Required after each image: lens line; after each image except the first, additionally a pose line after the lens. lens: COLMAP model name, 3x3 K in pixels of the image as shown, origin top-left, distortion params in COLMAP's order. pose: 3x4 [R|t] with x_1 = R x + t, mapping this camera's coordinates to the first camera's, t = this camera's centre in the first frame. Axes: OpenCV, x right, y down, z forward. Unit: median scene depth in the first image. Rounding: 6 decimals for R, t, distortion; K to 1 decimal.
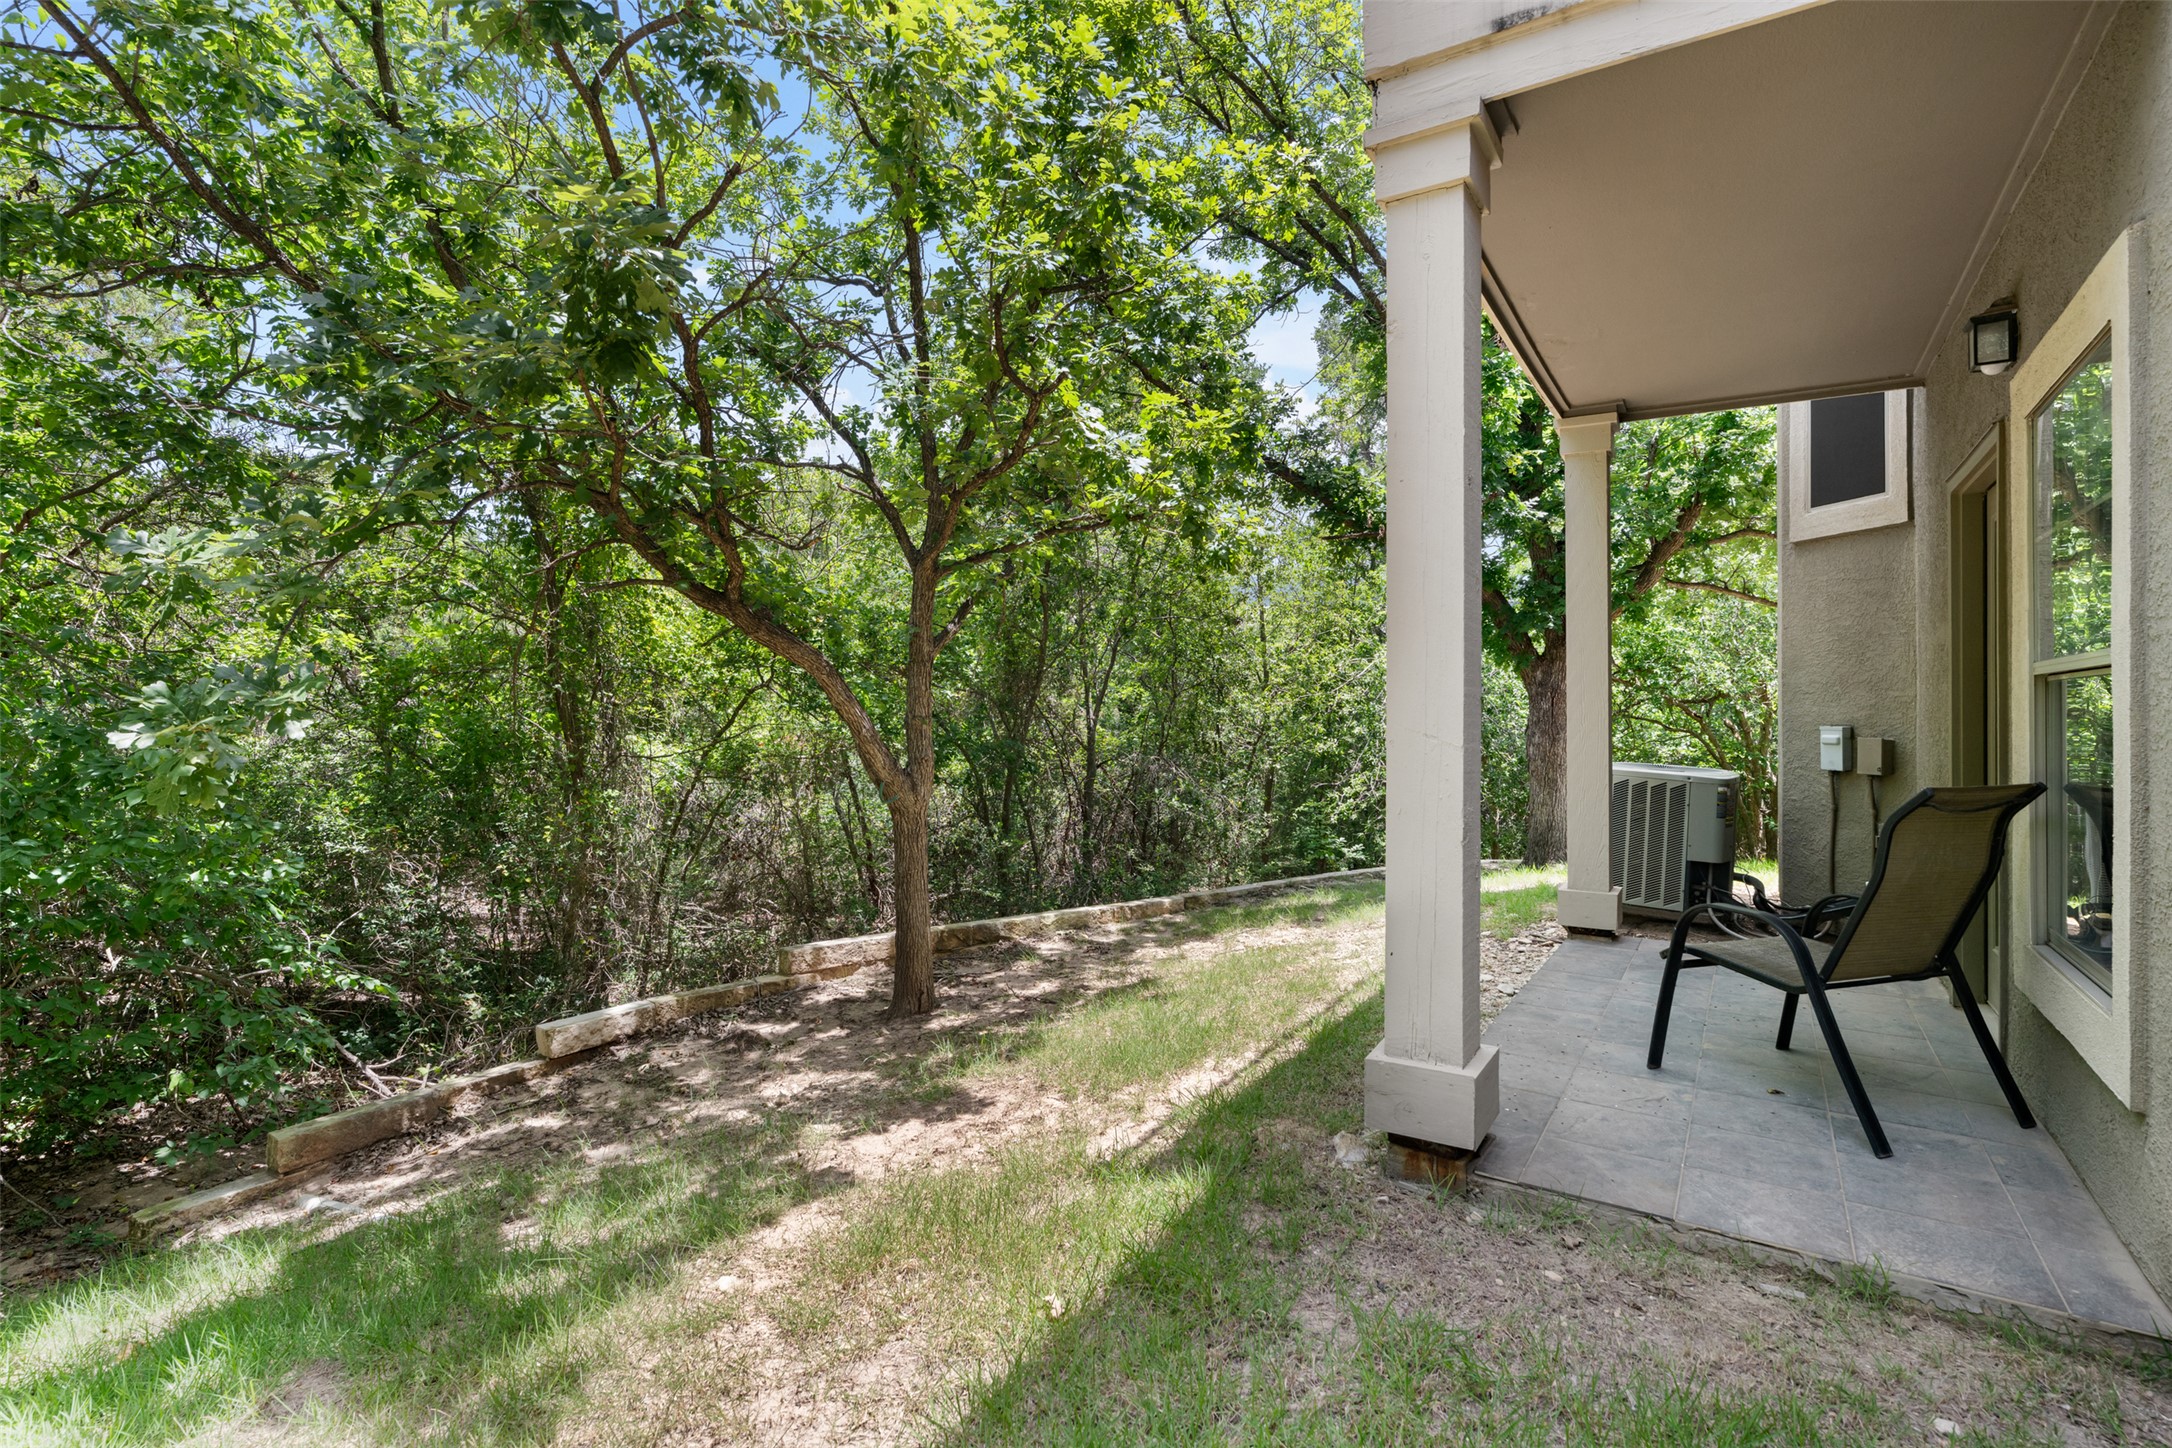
lens RADIAL K [[1013.4, 0, 1086.0], [0, 1013.4, 724.0], [0, 0, 1]] dist [-0.000465, -0.000024]
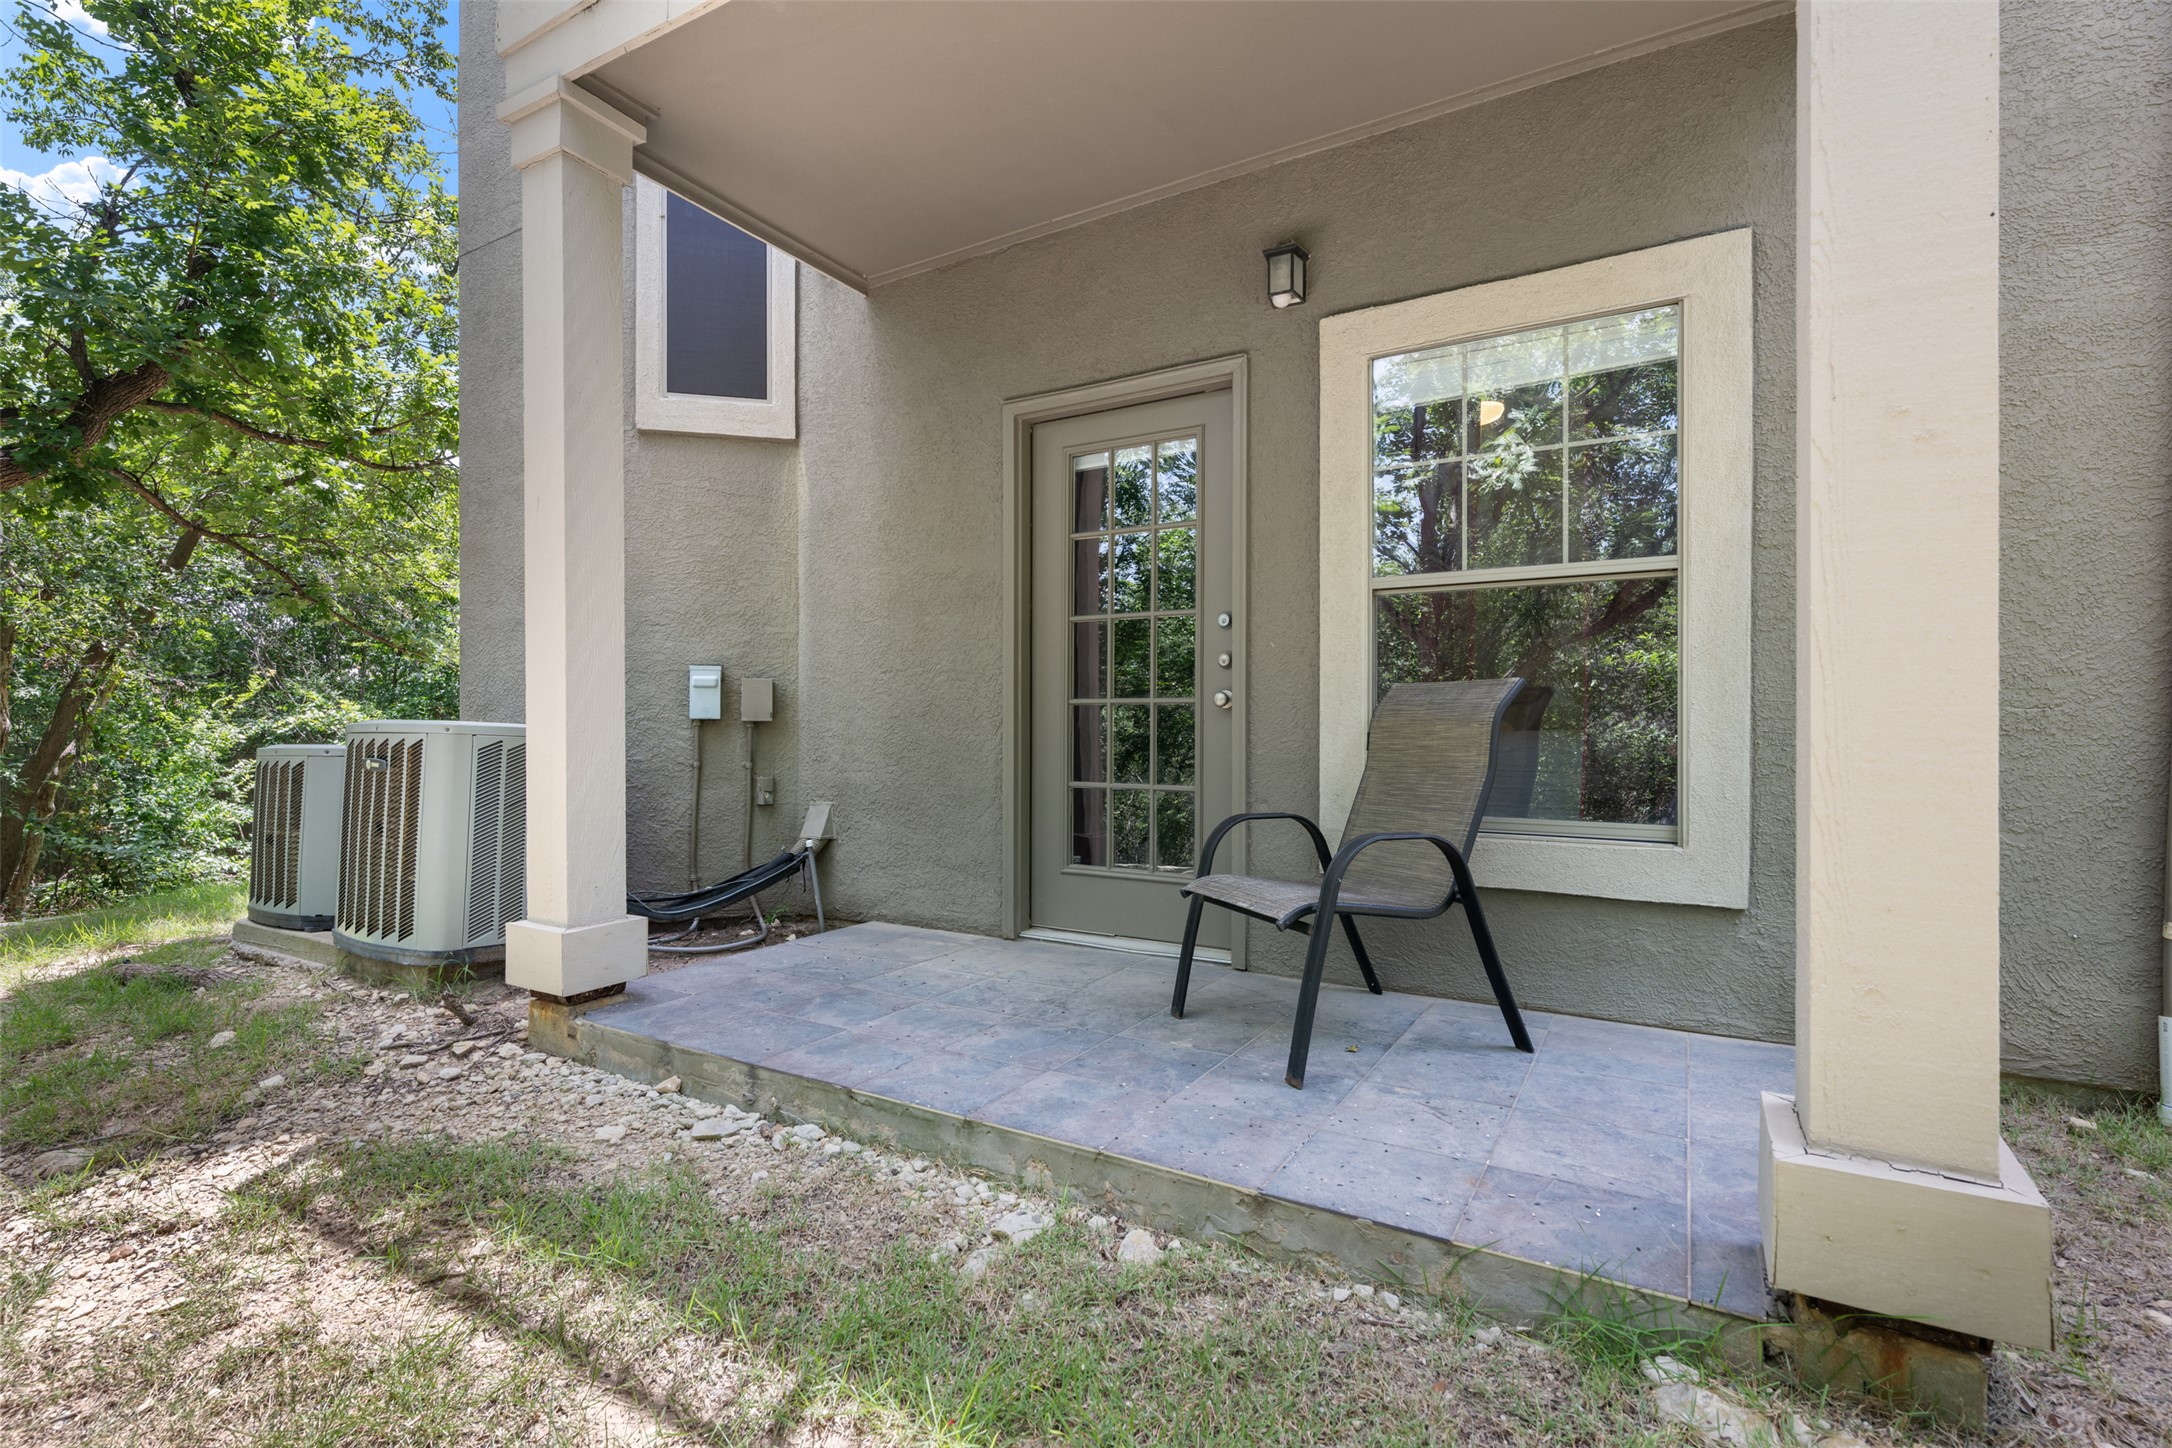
lens RADIAL K [[1013.4, 0, 1086.0], [0, 1013.4, 724.0], [0, 0, 1]] dist [-0.000465, -0.000024]
pose [[-0.030530, -0.001754, 0.999532, -0.095920], [0.006612, 0.999976, 0.001956, 0.052138], [-0.999512, 0.006669, -0.030518, 0.745865]]
